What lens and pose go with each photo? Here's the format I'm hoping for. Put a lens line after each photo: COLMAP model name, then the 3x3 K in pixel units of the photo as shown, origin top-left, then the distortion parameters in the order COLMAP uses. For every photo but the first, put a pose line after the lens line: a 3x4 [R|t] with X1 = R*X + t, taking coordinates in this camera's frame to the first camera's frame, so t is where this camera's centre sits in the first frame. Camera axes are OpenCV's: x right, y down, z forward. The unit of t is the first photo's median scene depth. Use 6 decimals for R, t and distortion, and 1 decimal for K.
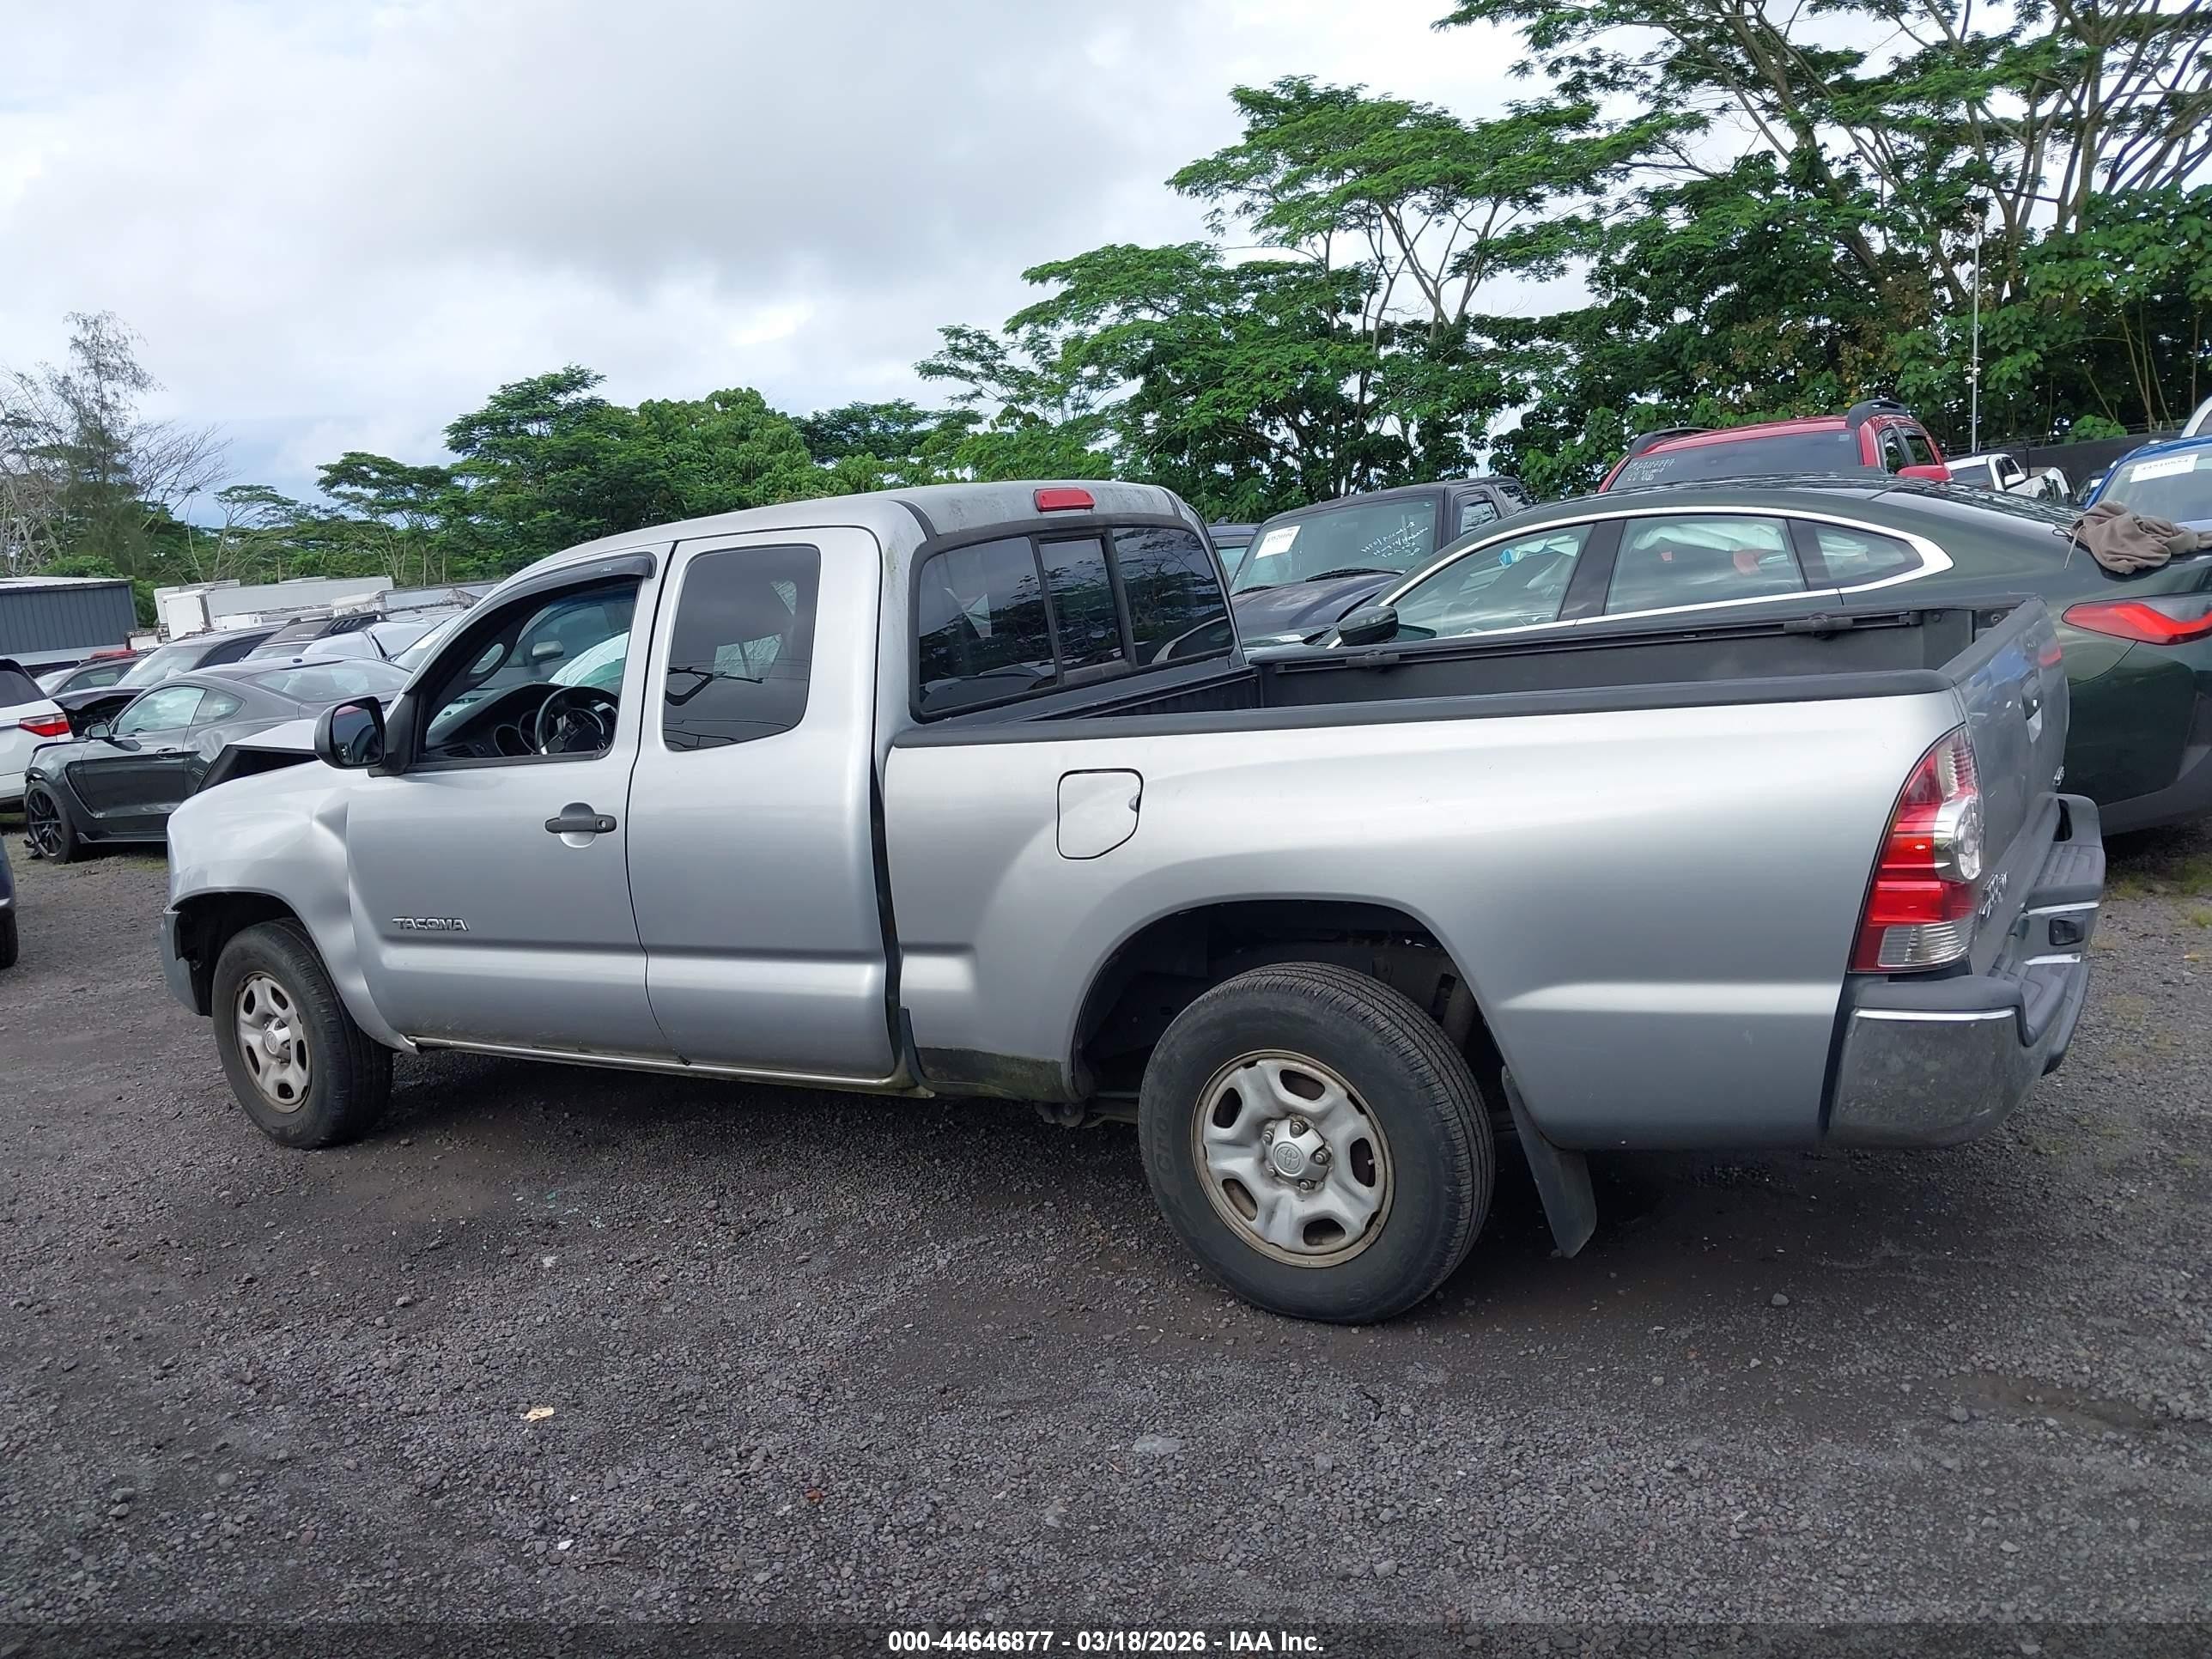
lens RADIAL K [[1825.4, 0, 1103.9], [0, 1825.4, 825.9], [0, 0, 1]] dist [0.036672, -0.073187]
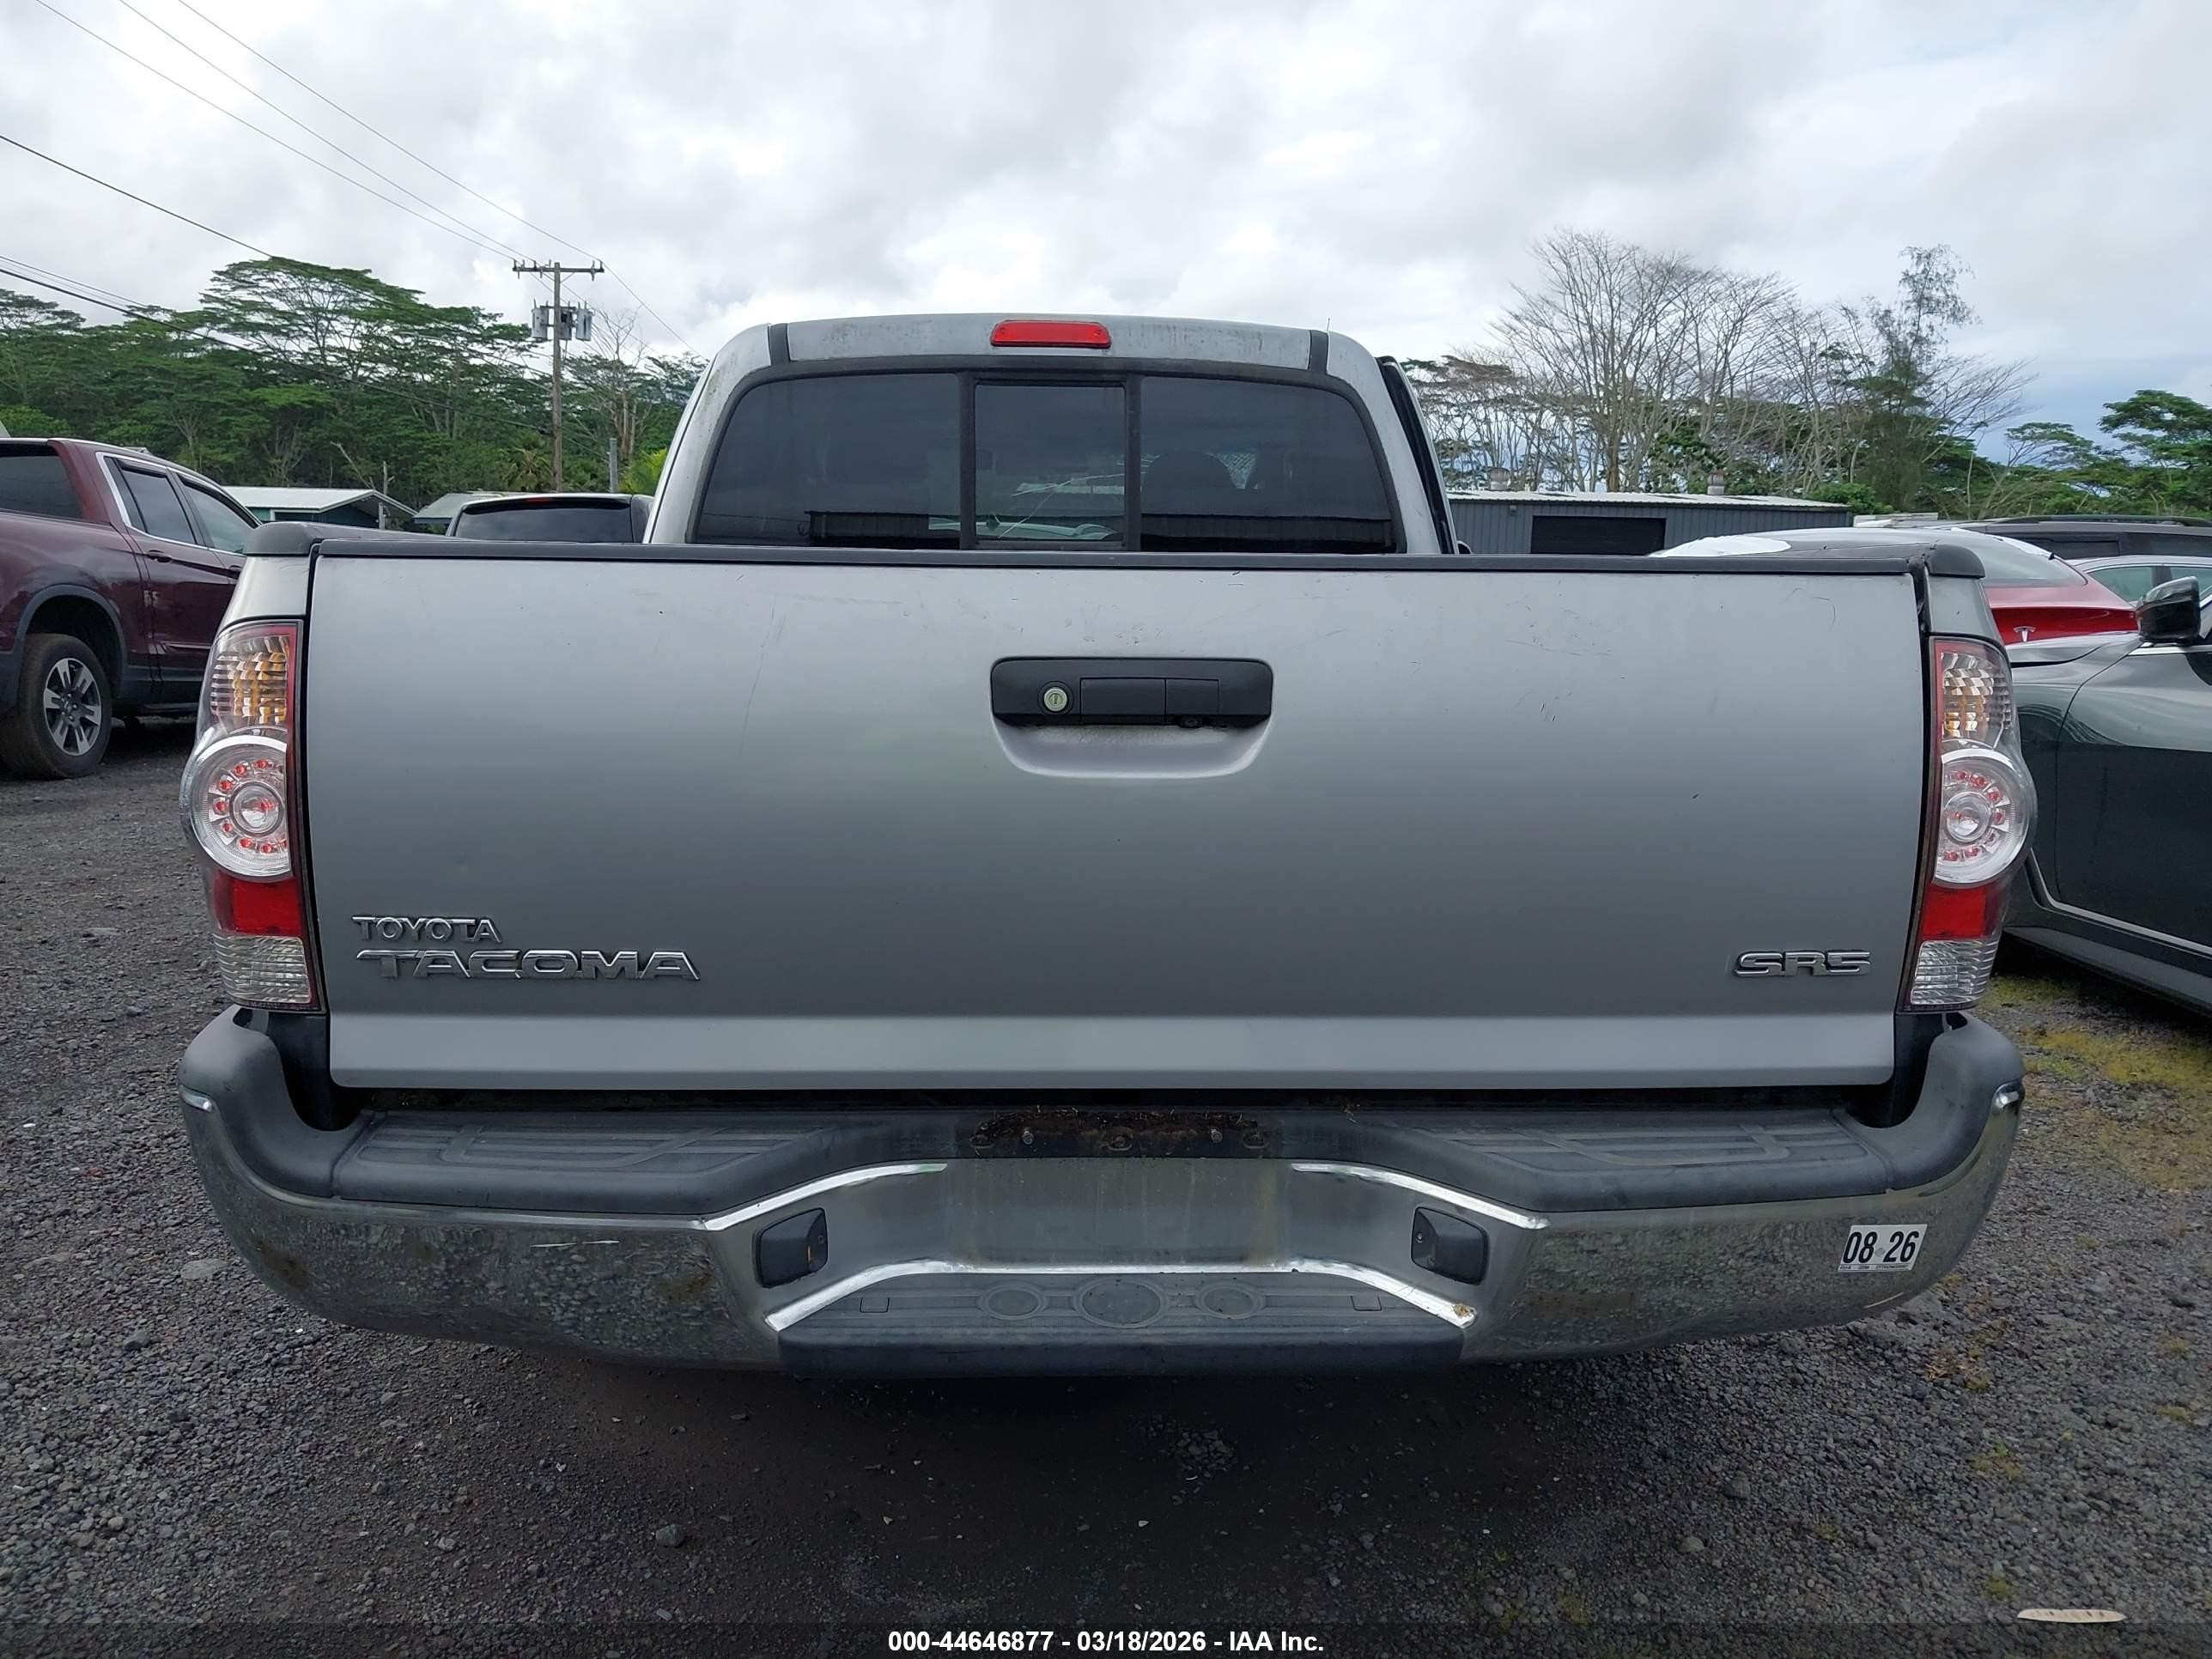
lens RADIAL K [[1805.4, 0, 1095.7], [0, 1805.4, 812.9], [0, 0, 1]] dist [0.033028, -0.004652]
pose [[0.561087, 0.216196, -0.799025, 0.086770], [-0.197496, 0.972377, 0.124416, -0.009222], [0.803851, 0.087995, 0.588286, 0.068589]]
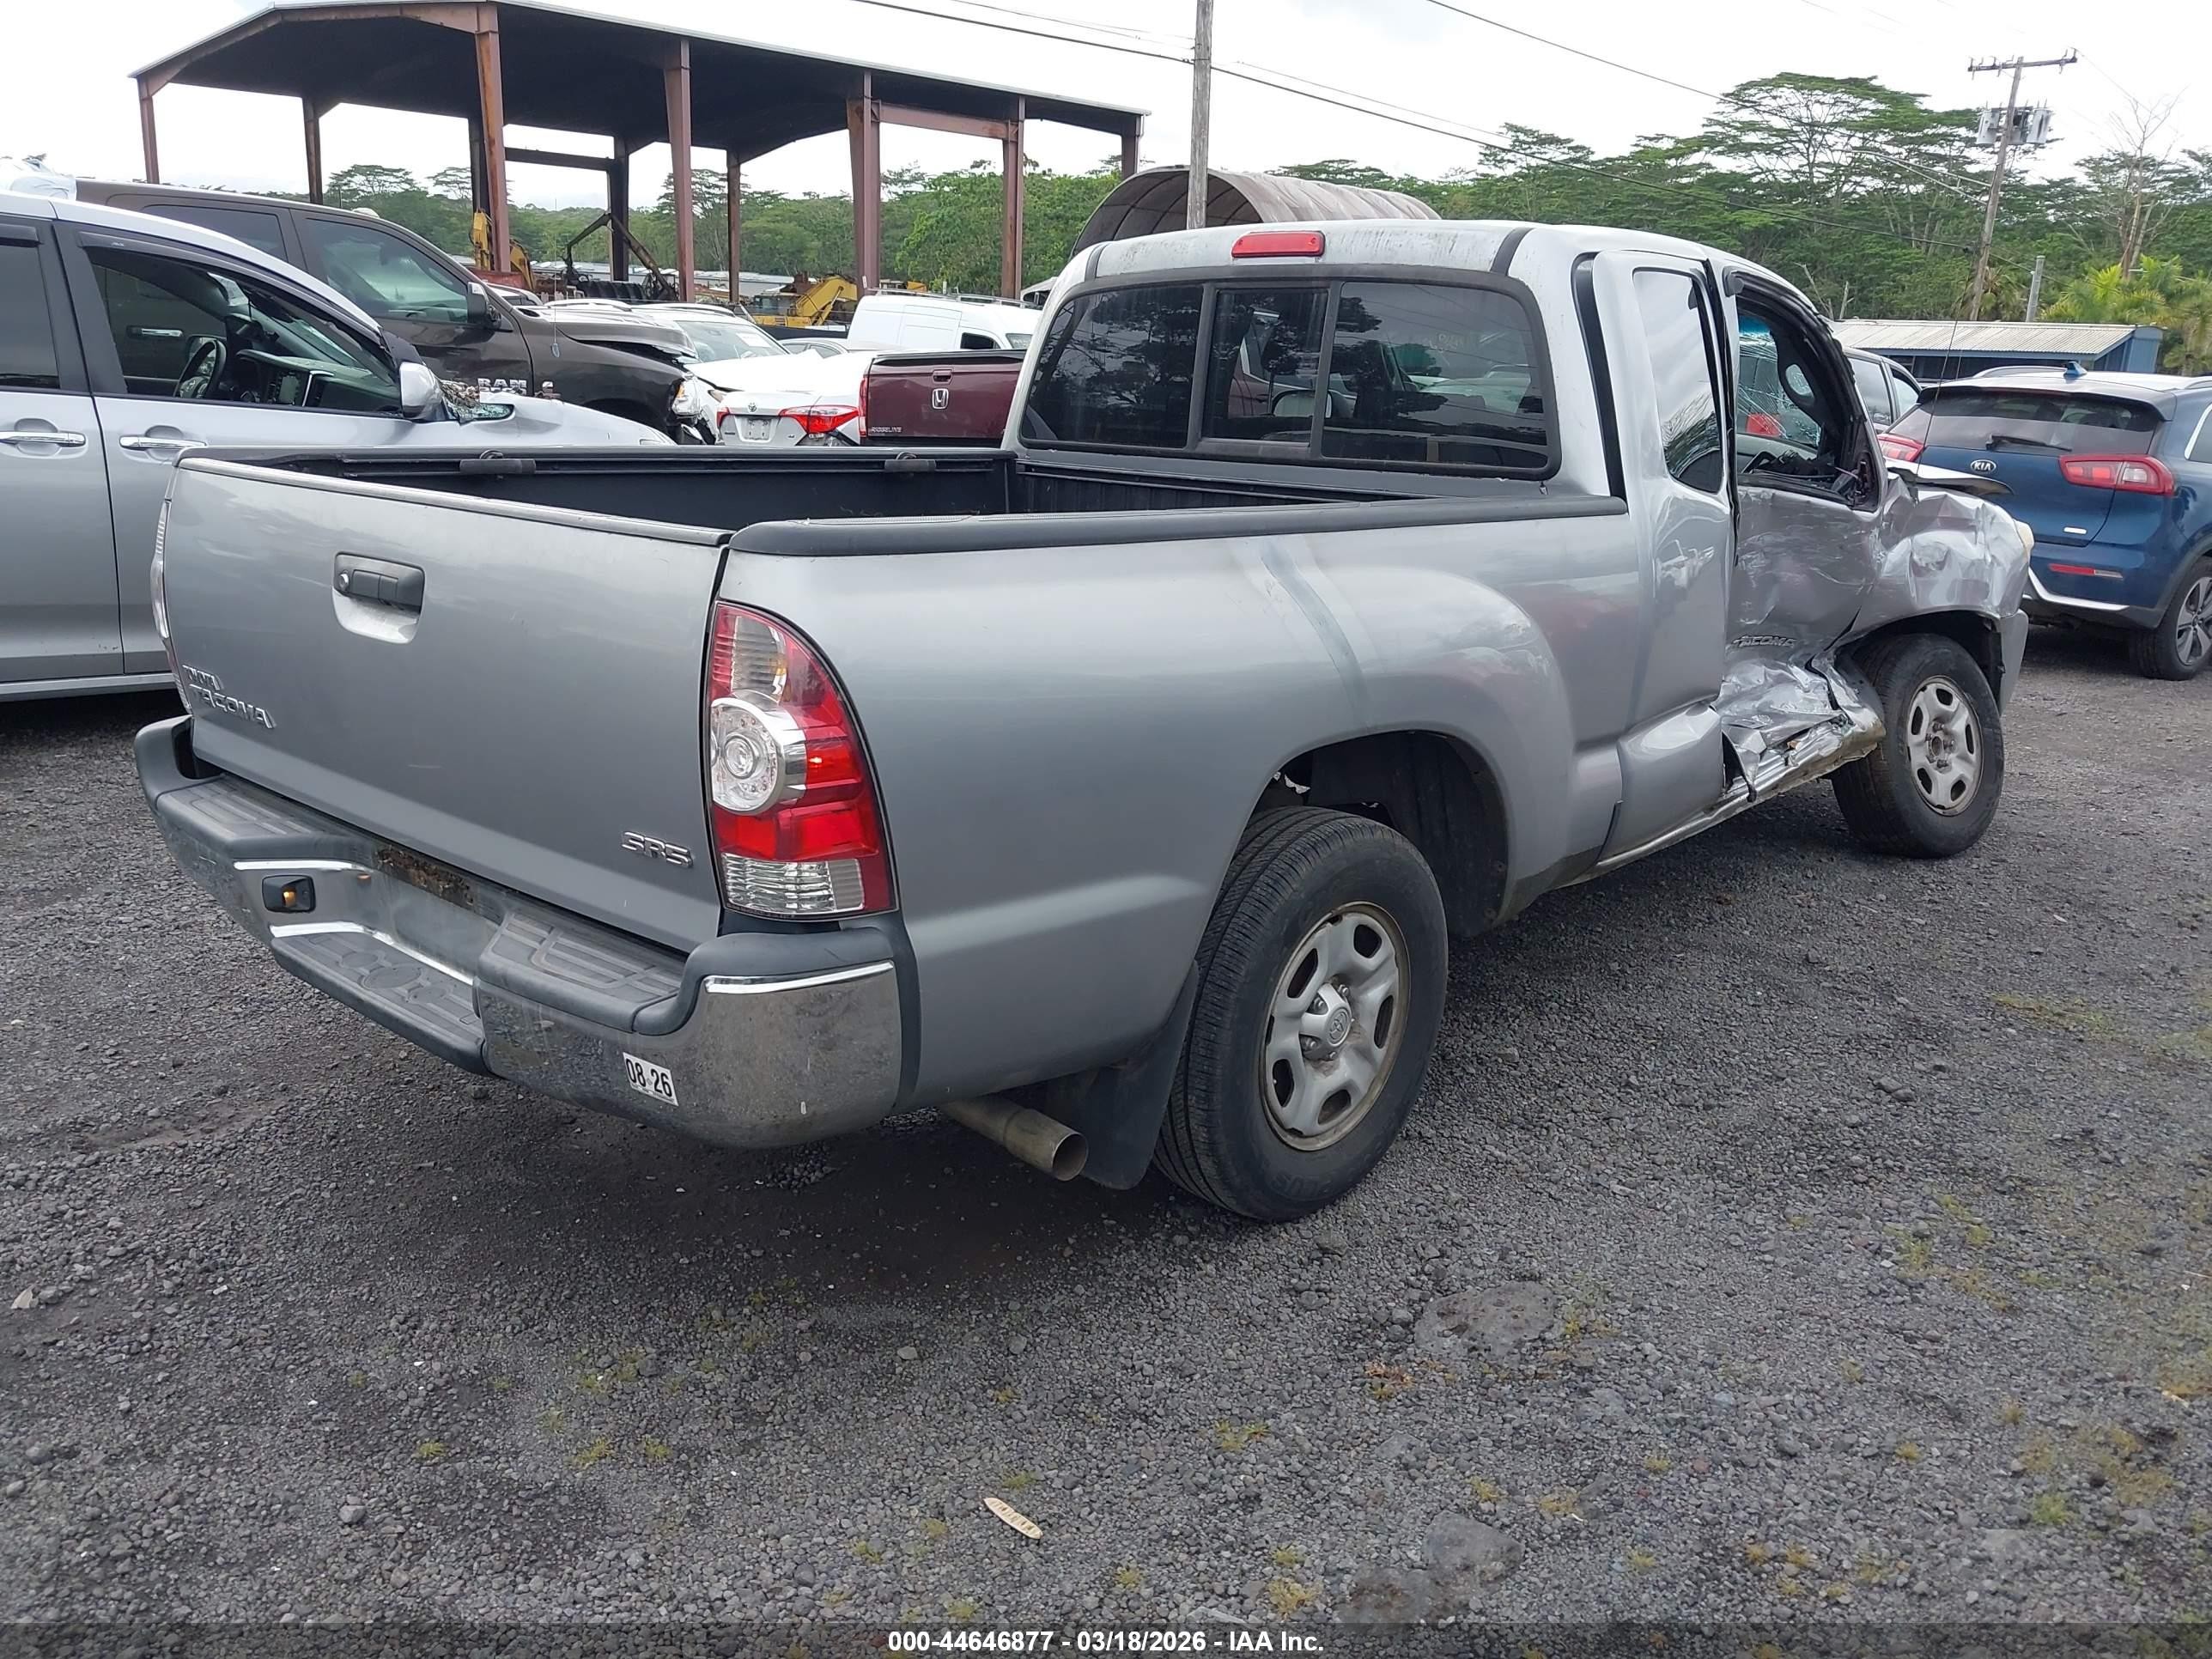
lens RADIAL K [[1838.8, 0, 1097.6], [0, 1838.8, 847.6], [0, 0, 1]] dist [0.008552, -0.016591]
pose [[-0.192754, 0.345880, -0.918266, 0.113609], [-0.166455, 0.910727, 0.377980, -0.028950], [0.967026, 0.225707, -0.117973, 0.134152]]
